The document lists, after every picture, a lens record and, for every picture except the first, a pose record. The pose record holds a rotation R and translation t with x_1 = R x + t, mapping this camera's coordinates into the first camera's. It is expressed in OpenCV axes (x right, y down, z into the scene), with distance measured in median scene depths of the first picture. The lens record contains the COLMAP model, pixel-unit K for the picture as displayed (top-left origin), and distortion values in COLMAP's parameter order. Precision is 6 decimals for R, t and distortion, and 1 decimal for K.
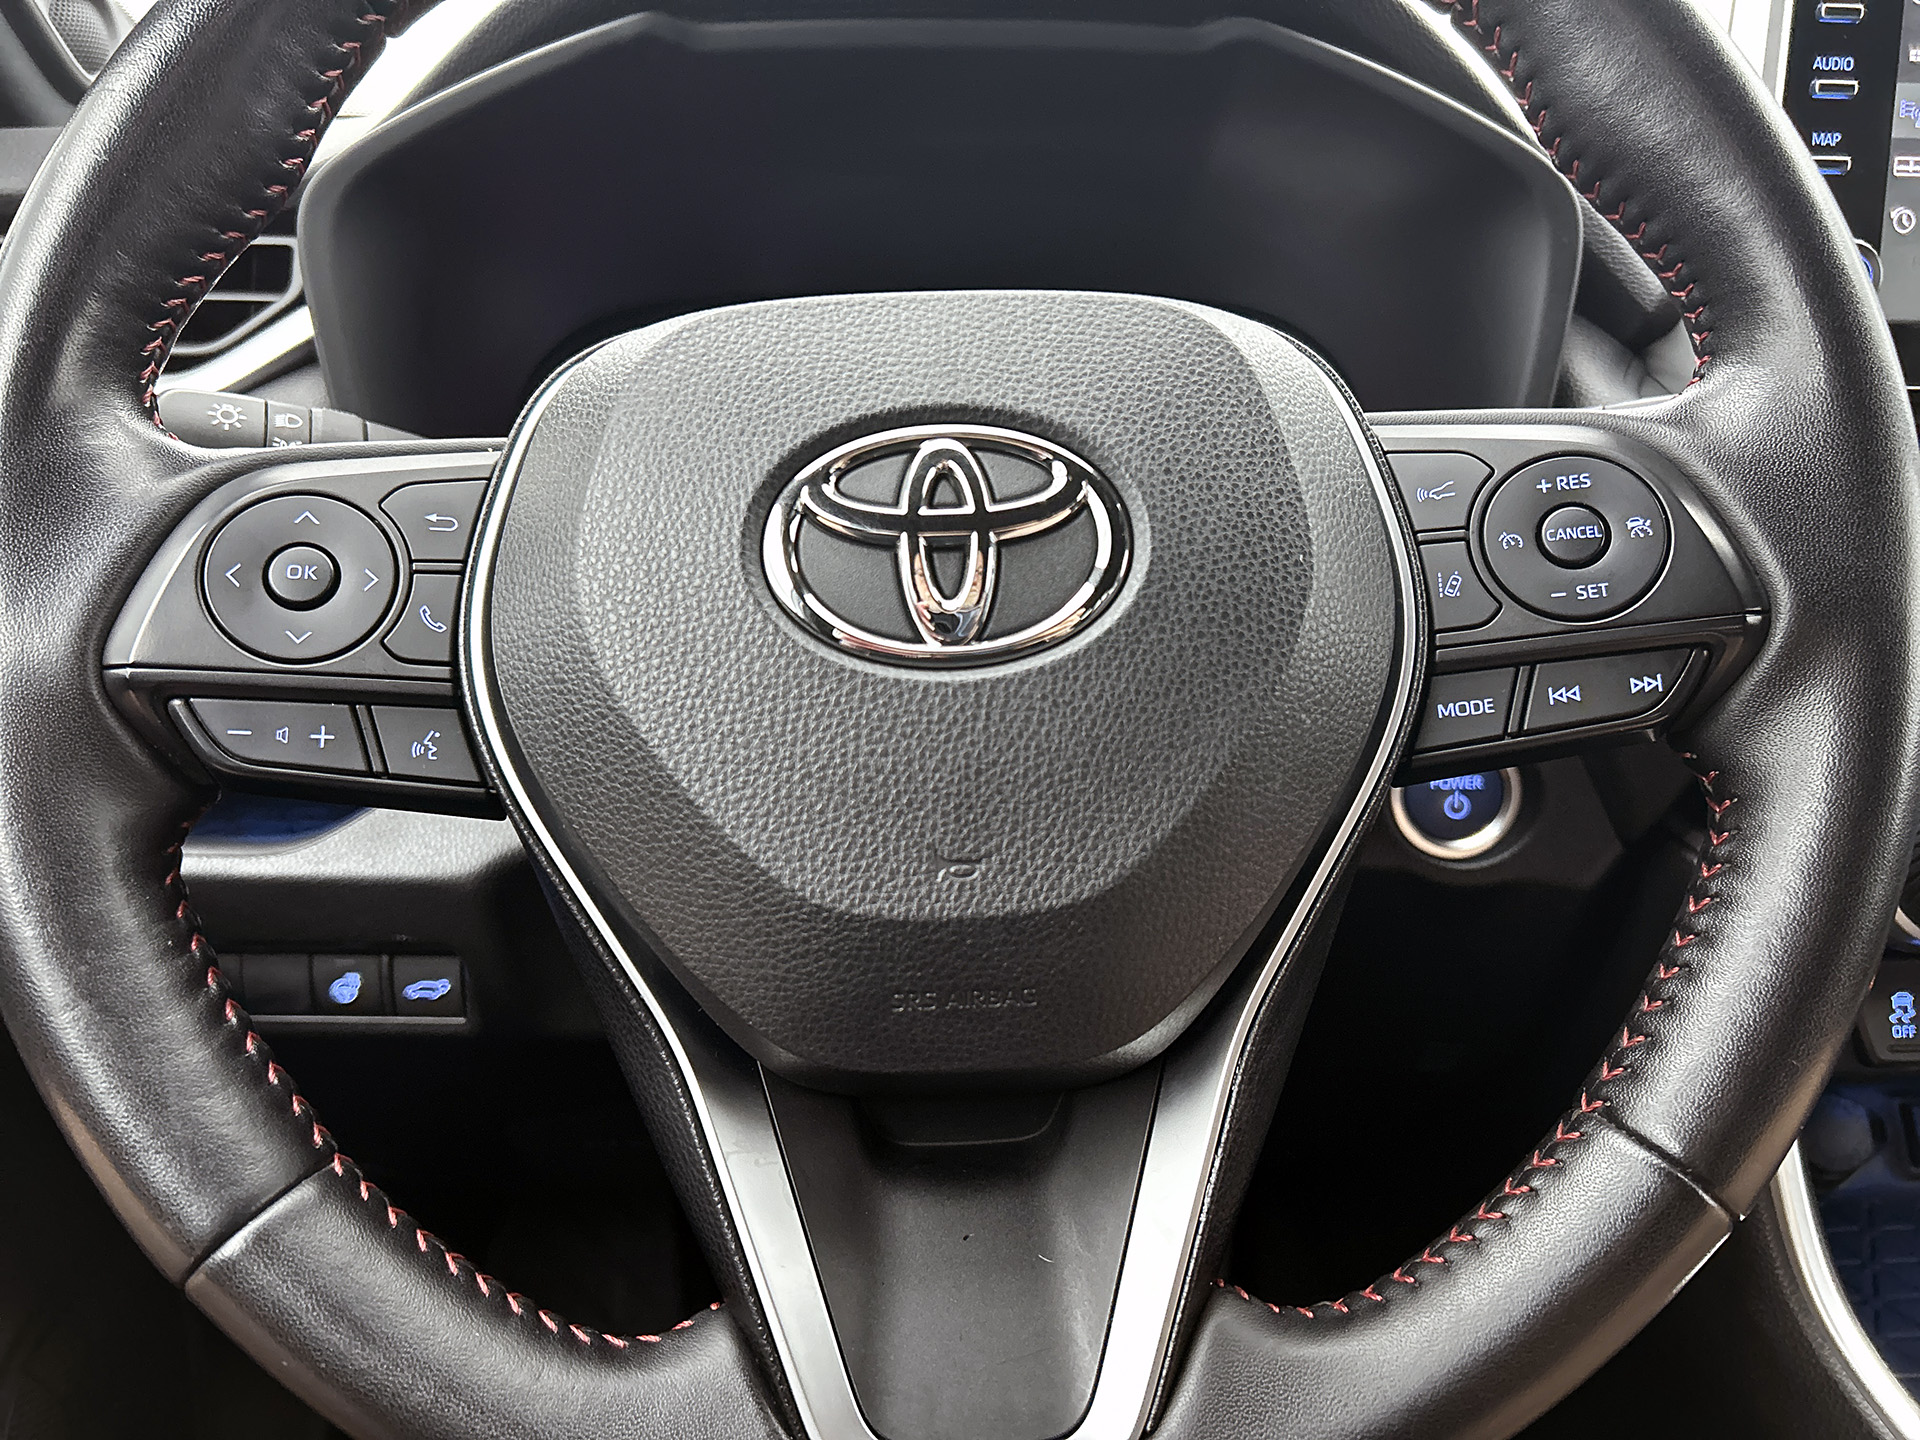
lens RADIAL K [[1398.9, 0, 960.0], [0, 1398.9, 720.0], [0, 0, 1]] dist [0.001490, -0.053683]
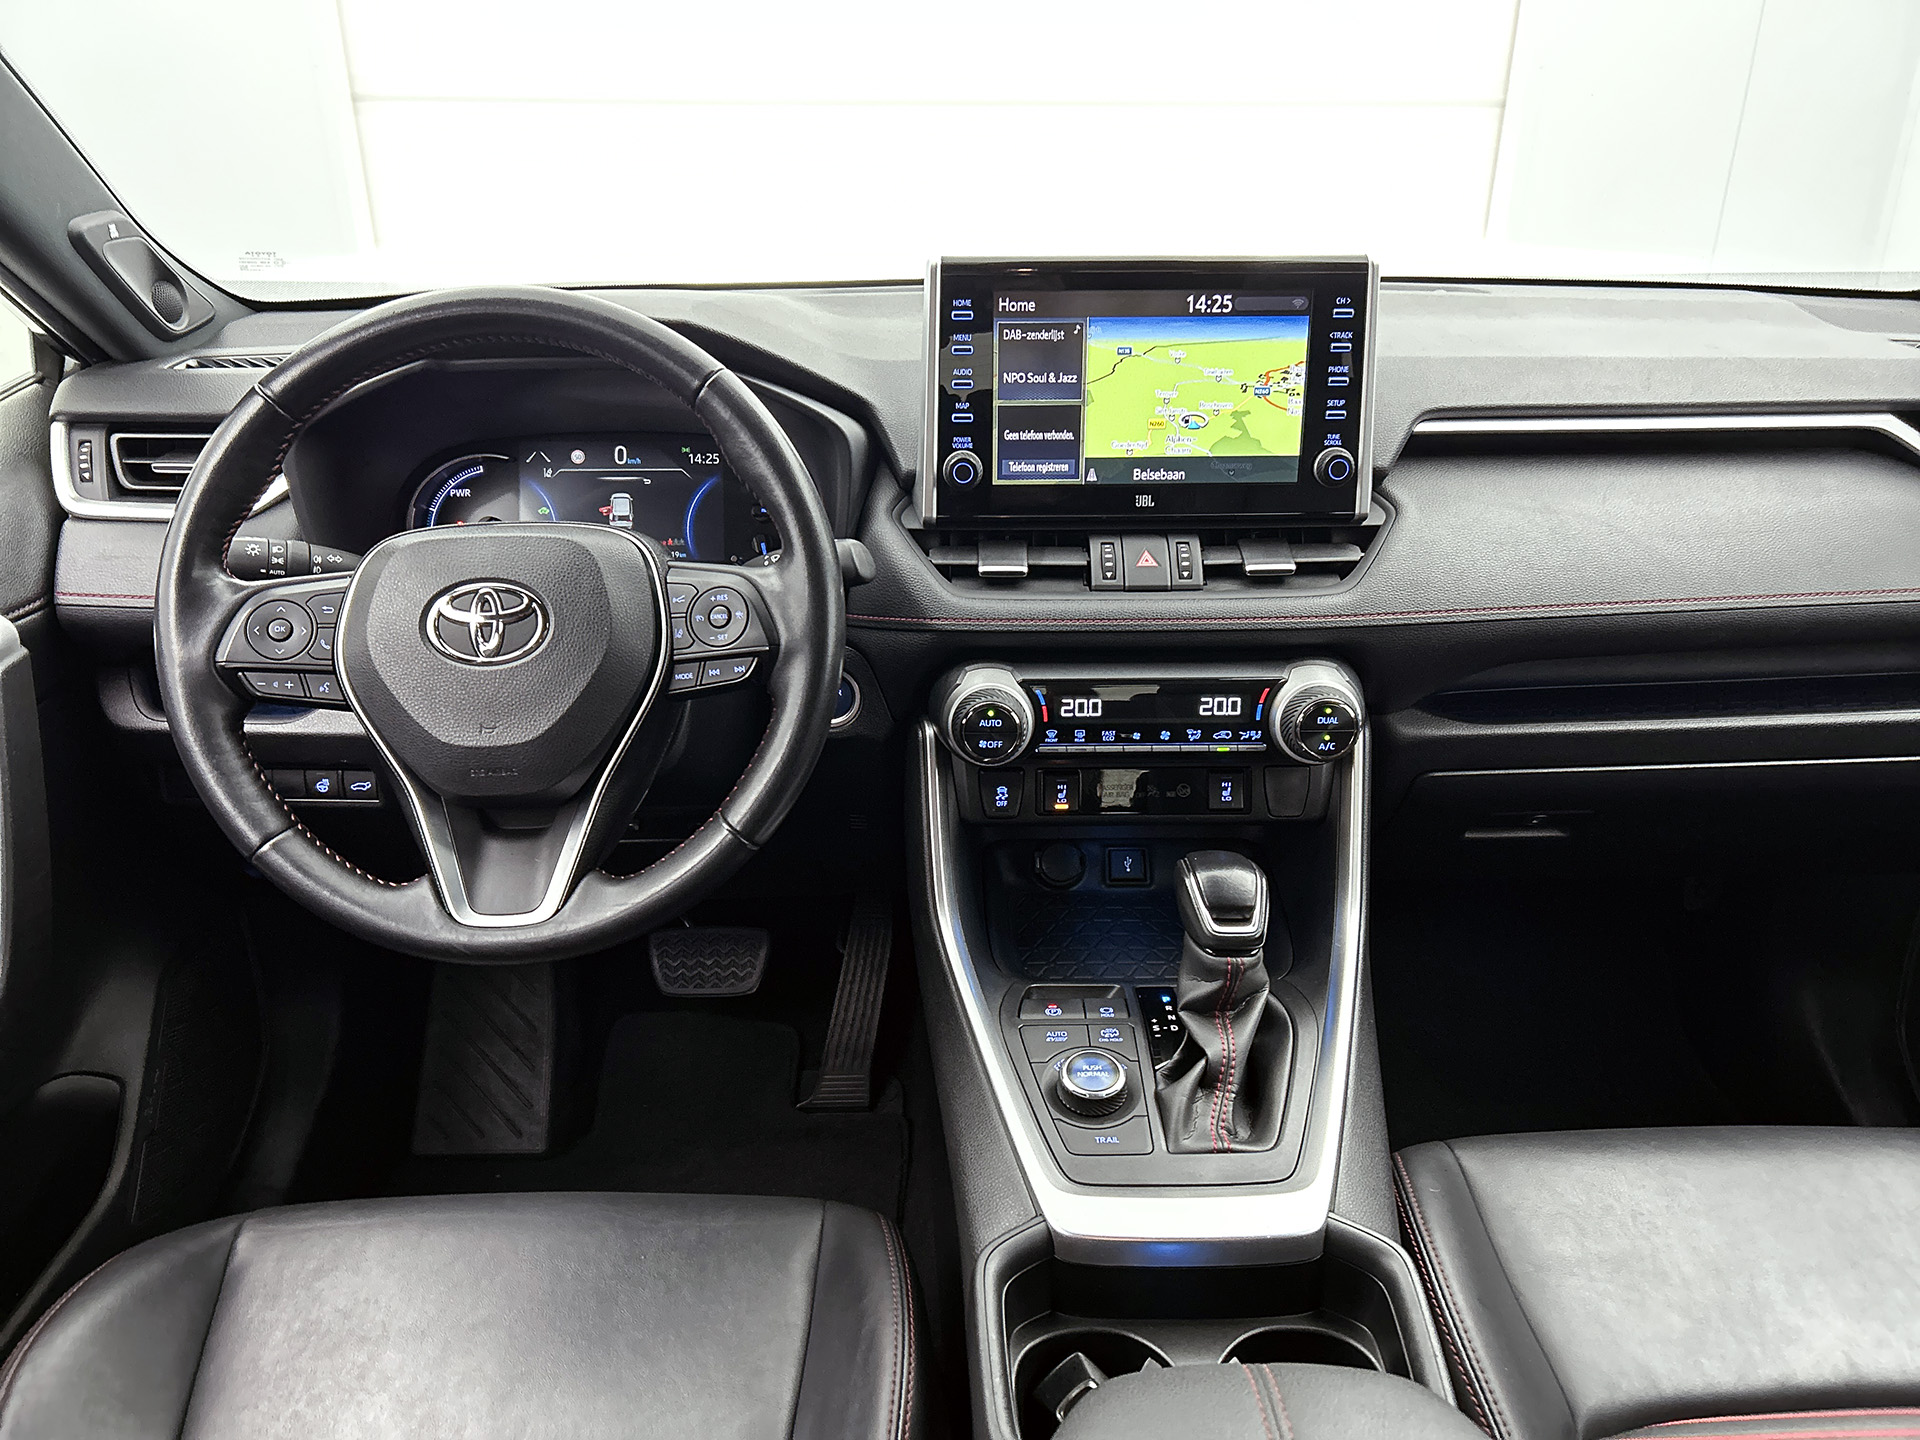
lens RADIAL K [[1430.7, 0, 928.6], [0, 1430.7, 740.8], [0, 0, 1]] dist [0.019253, -0.003093]
pose [[0.998196, 0.008930, -0.059366, 1.098845], [-0.002331, 0.993894, 0.110316, -0.213378], [0.059989, -0.109979, 0.992122, -1.989950]]
